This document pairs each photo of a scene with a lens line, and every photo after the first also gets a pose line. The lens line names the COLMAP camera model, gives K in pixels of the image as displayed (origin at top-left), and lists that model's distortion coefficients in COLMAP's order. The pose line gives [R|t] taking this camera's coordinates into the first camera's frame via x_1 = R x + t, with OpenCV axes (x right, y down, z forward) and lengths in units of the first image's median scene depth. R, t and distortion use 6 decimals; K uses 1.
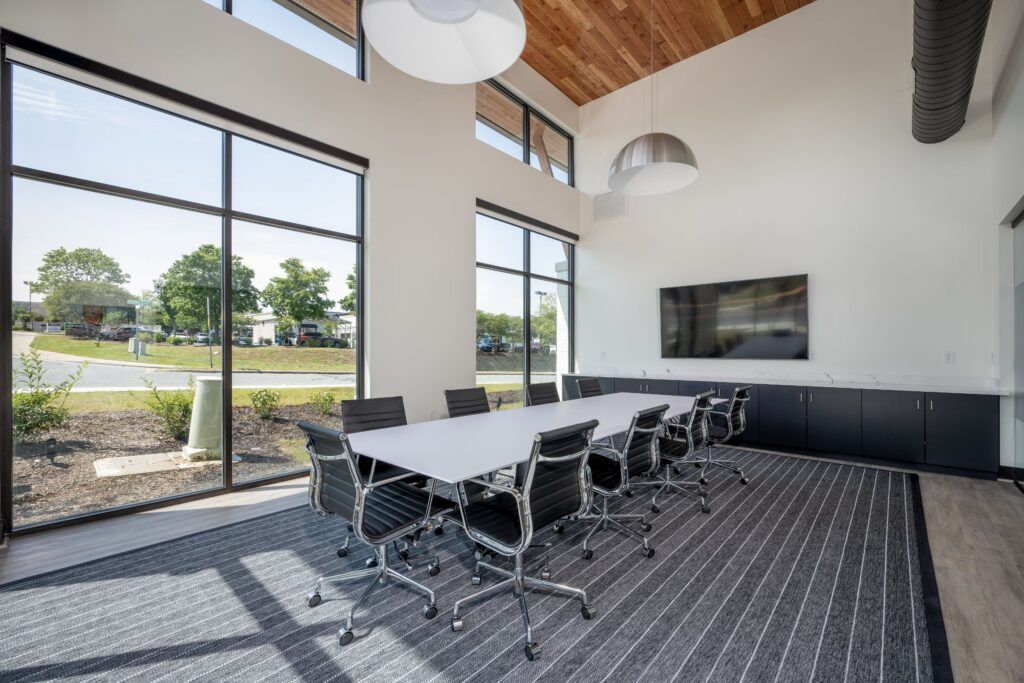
lens RADIAL K [[420.0, 0, 517.5], [0, 420.0, 346.2], [0, 0, 1]] dist [0.000387, 0.000103]
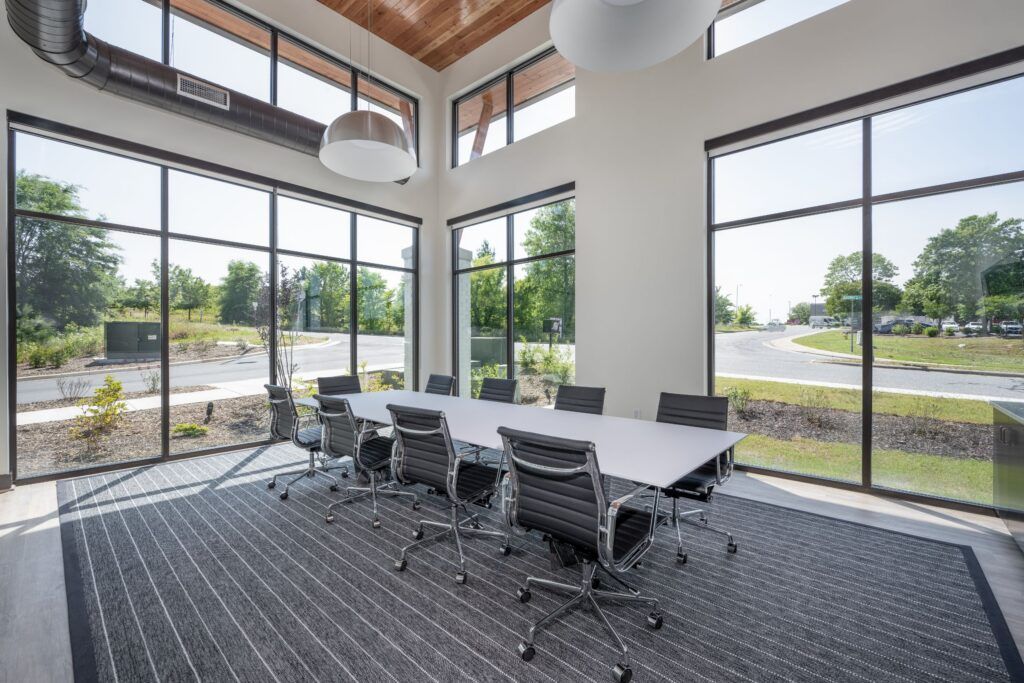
lens RADIAL K [[404.2, 0, 516.8], [0, 404.2, 351.9], [0, 0, 1]] dist [-0.006712, 0.000221]
pose [[0.029832, 0.026027, -0.999216, 0.607814], [0.011264, 0.999589, 0.026373, -0.001046], [0.999491, -0.012042, 0.029527, 0.626632]]
